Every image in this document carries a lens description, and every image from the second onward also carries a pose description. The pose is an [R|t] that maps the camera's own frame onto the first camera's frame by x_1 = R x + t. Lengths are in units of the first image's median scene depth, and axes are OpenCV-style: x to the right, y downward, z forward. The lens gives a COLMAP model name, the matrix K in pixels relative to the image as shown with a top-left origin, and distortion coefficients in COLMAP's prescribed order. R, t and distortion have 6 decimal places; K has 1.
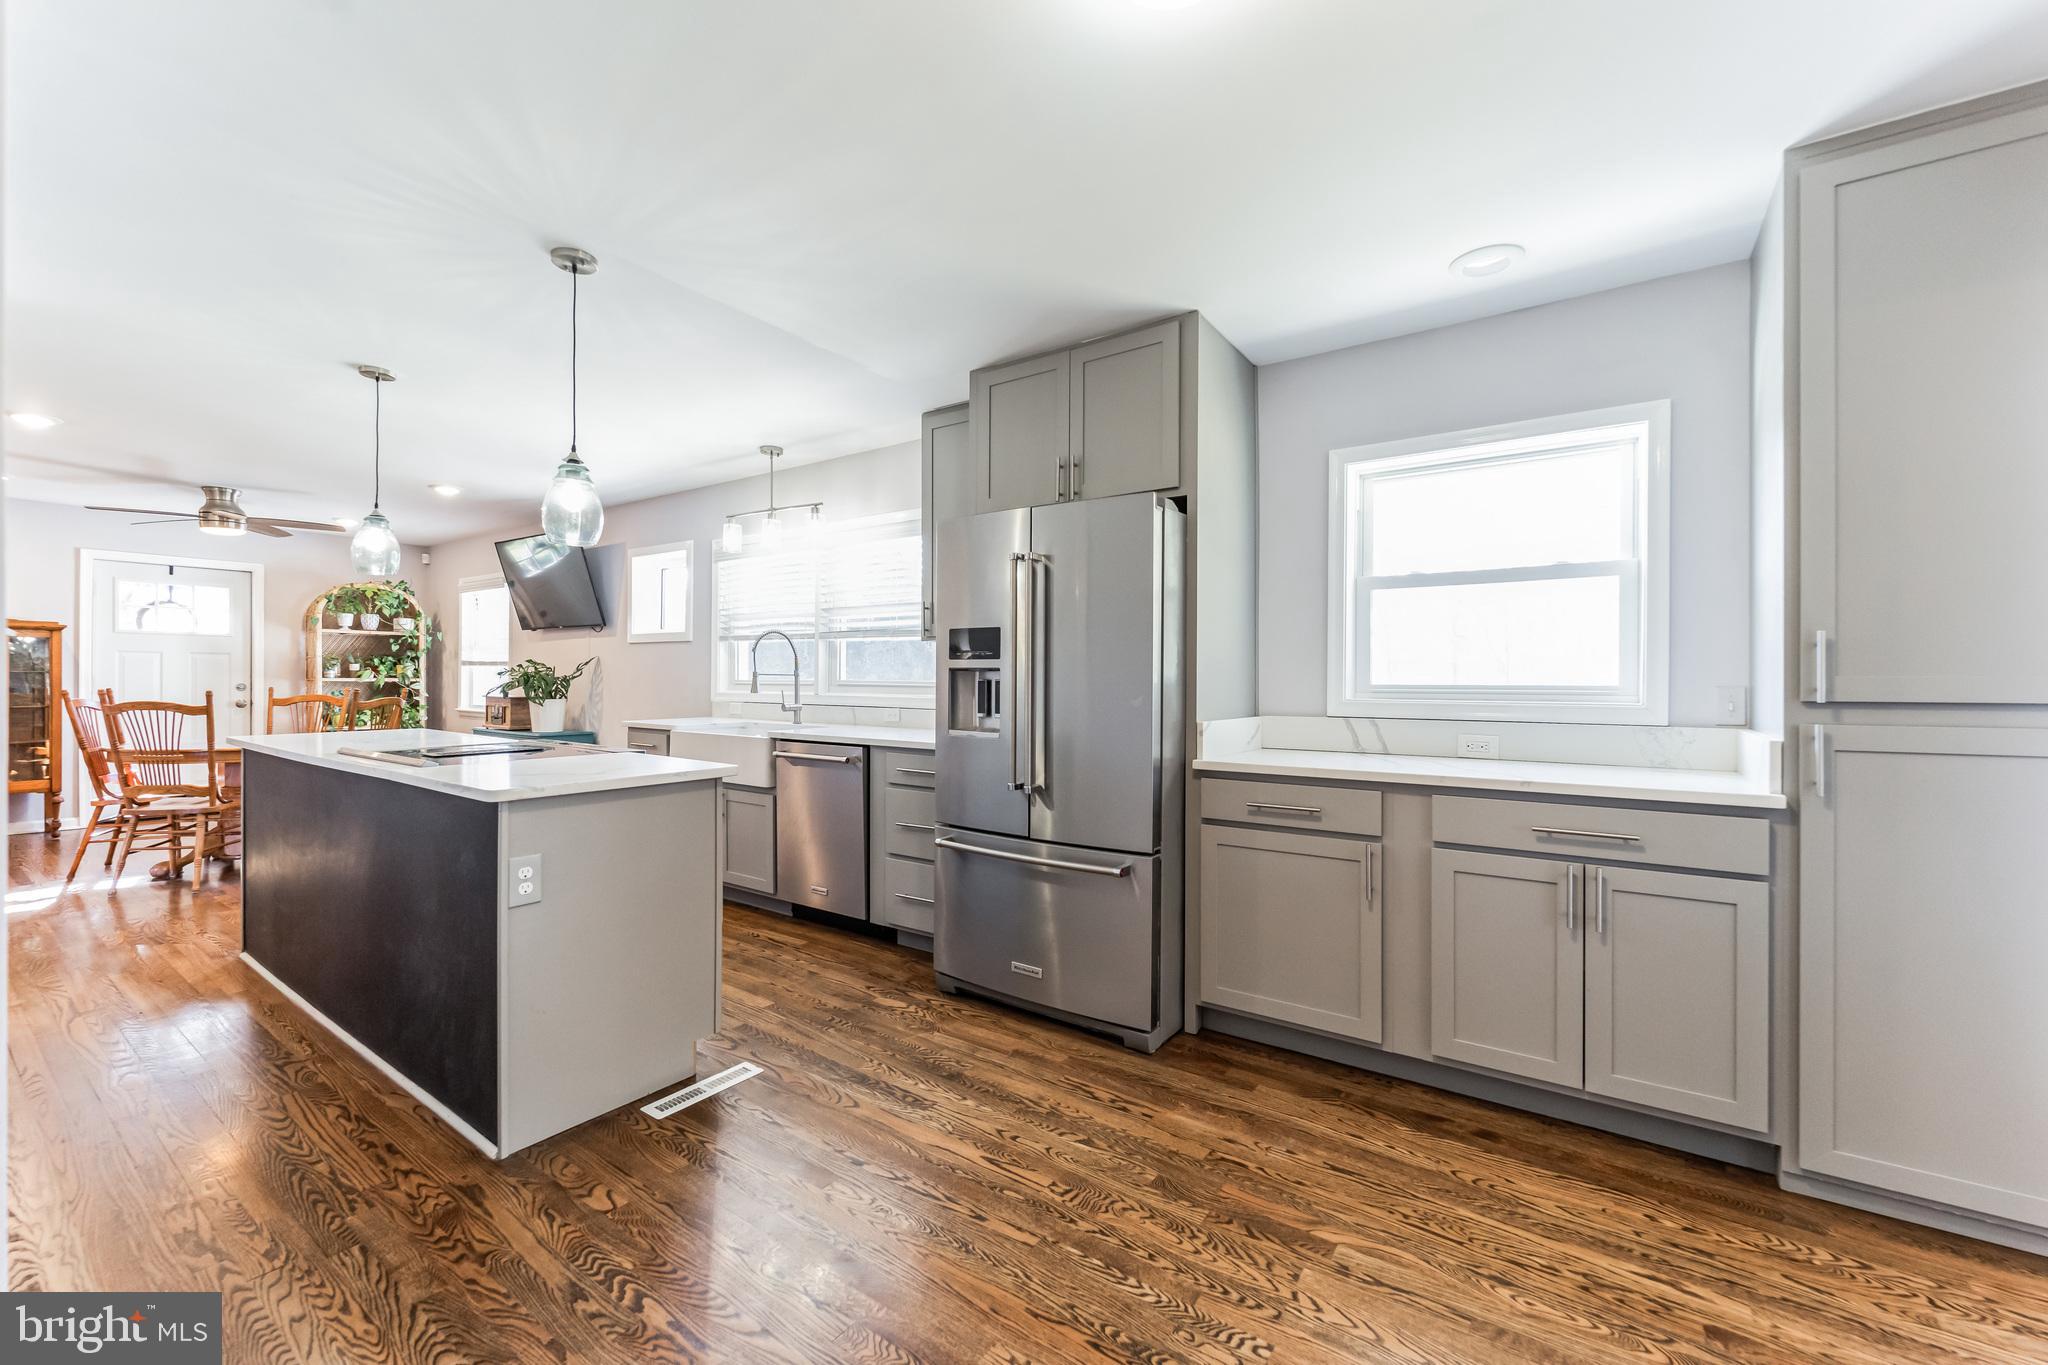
lens RADIAL K [[834.4, 0, 1023.2], [0, 834.4, 686.0], [0, 0, 1]] dist [0.001464, -0.001811]
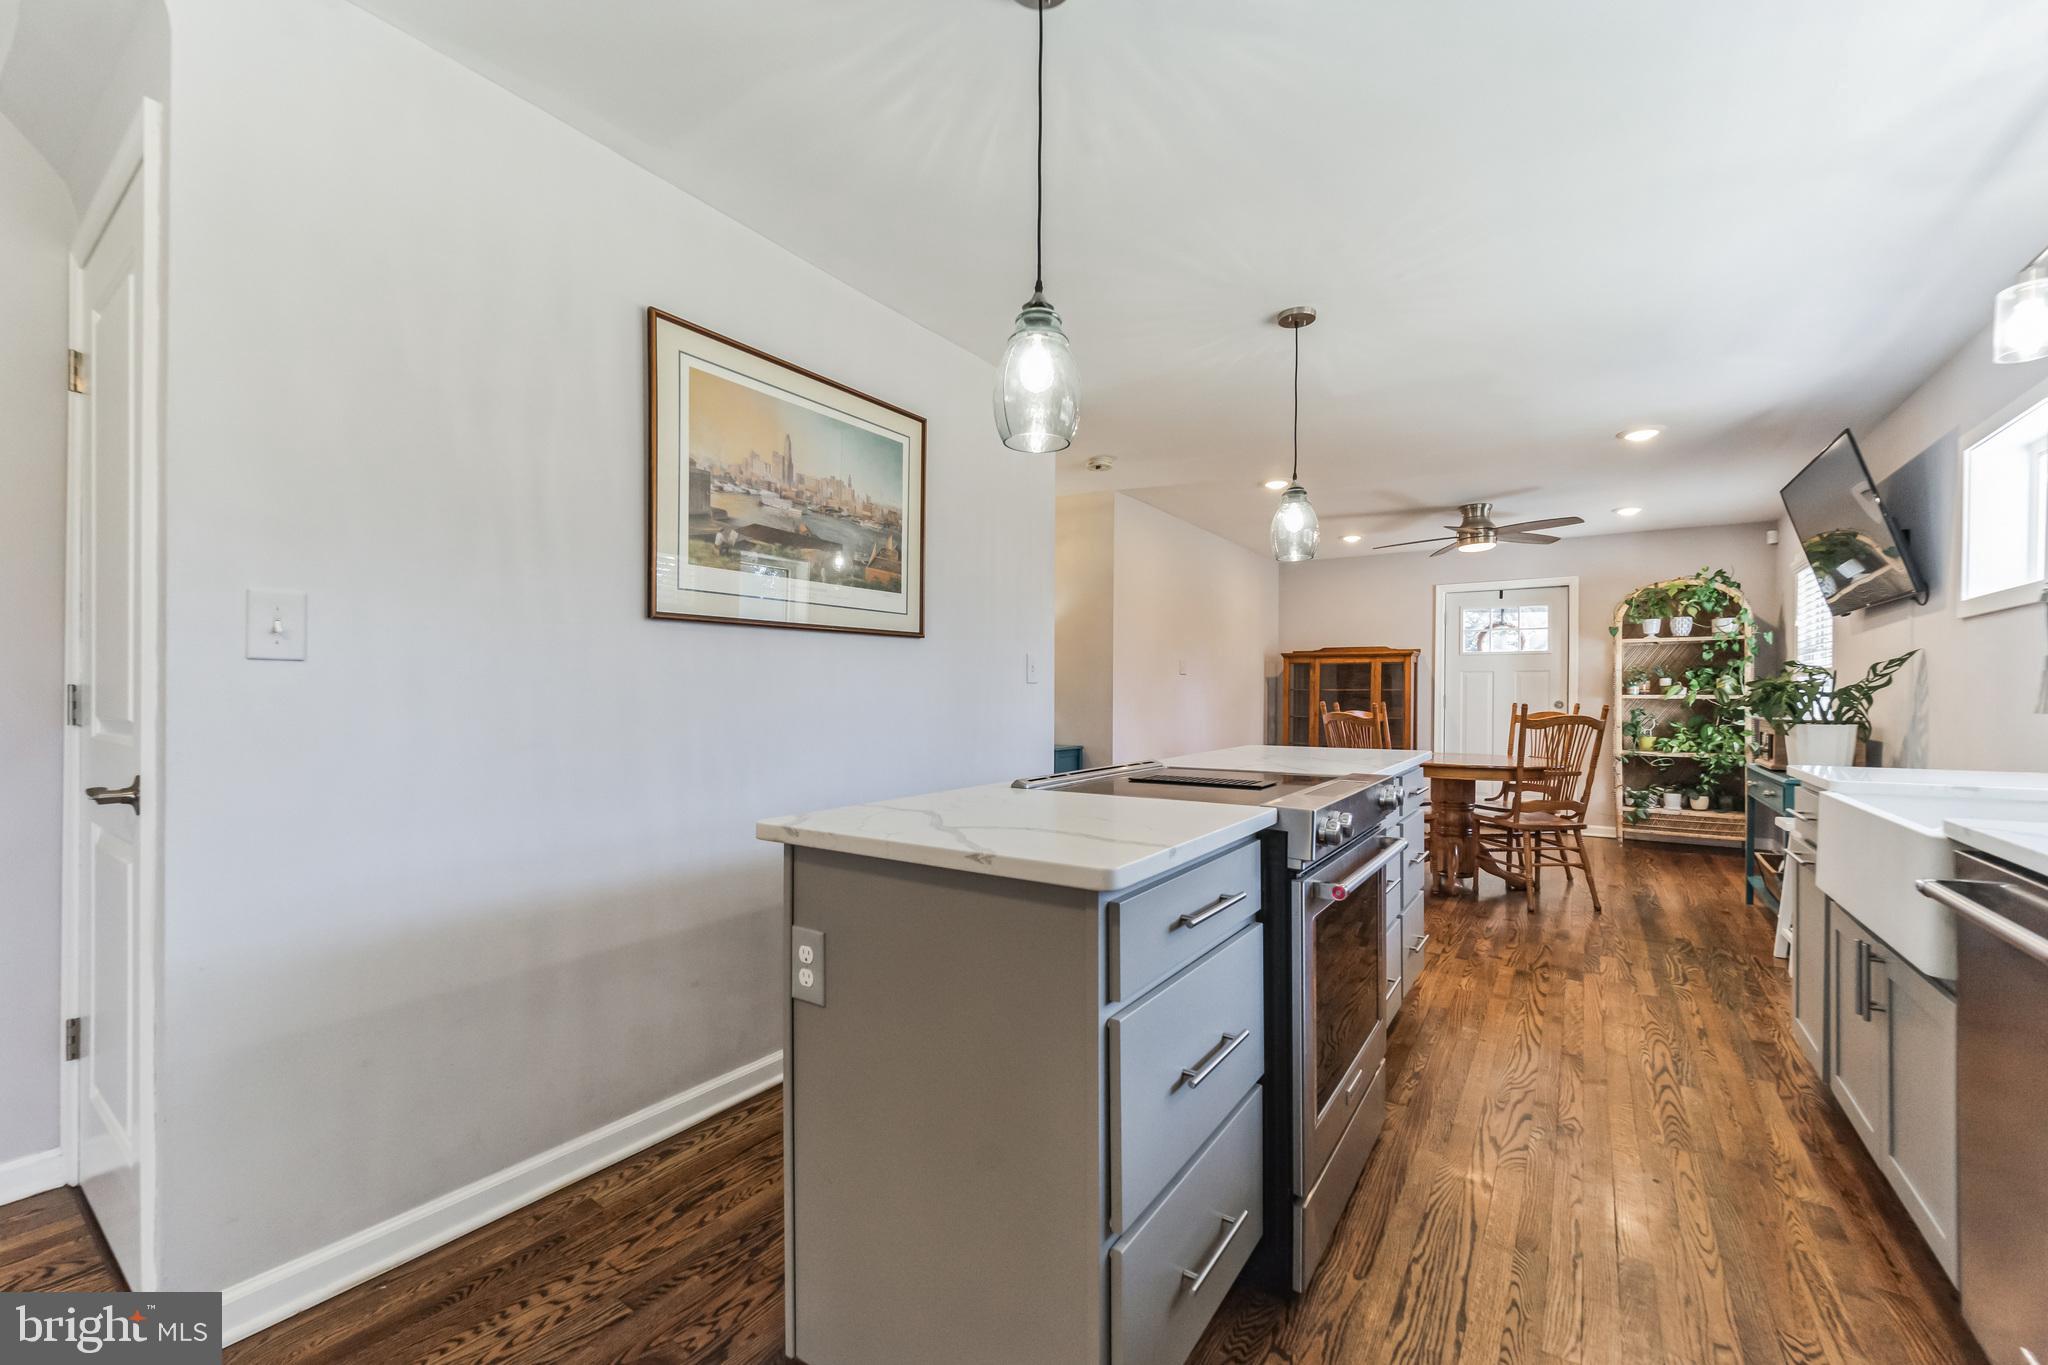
lens RADIAL K [[834.4, 0, 1022.4], [0, 834.4, 703.7], [0, 0, 1]] dist [0.001464, -0.001811]
pose [[0.027664, 0.001927, -0.999615, 0.022951], [-0.011510, 0.999932, 0.001609, 0.005477], [0.999551, 0.011461, 0.027684, 0.334357]]
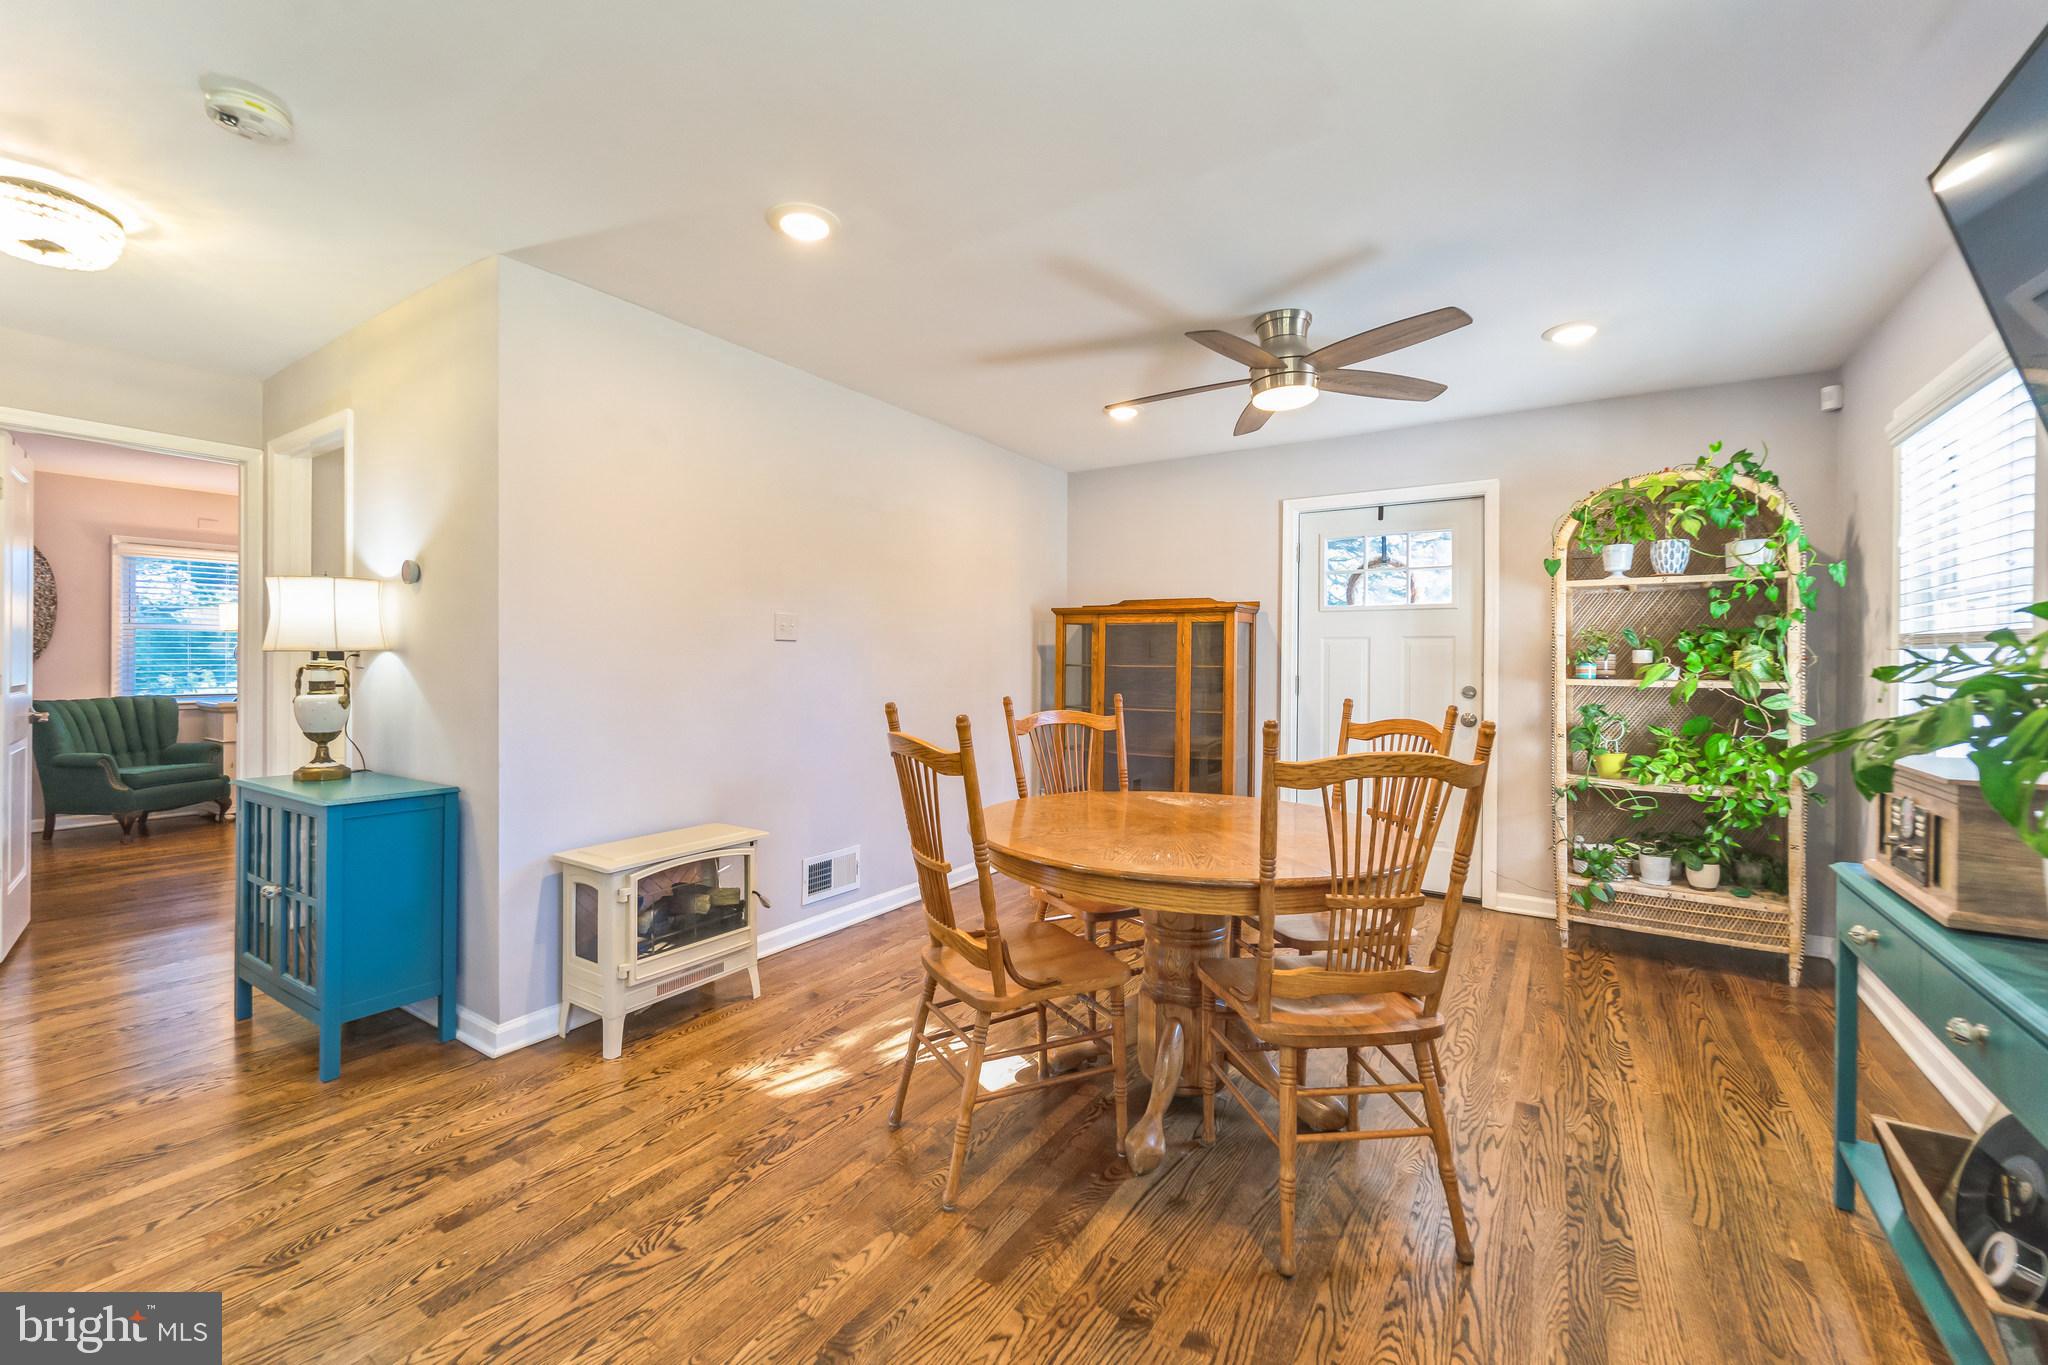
lens RADIAL K [[834.4, 0, 1021.2], [0, 834.4, 665.1], [0, 0, 1]] dist [0.001464, -0.001811]
pose [[0.045673, -0.005369, -0.998942, -0.347816], [-0.016593, 0.999844, -0.006133, -0.009160], [0.998819, 0.016856, 0.045577, 0.635612]]
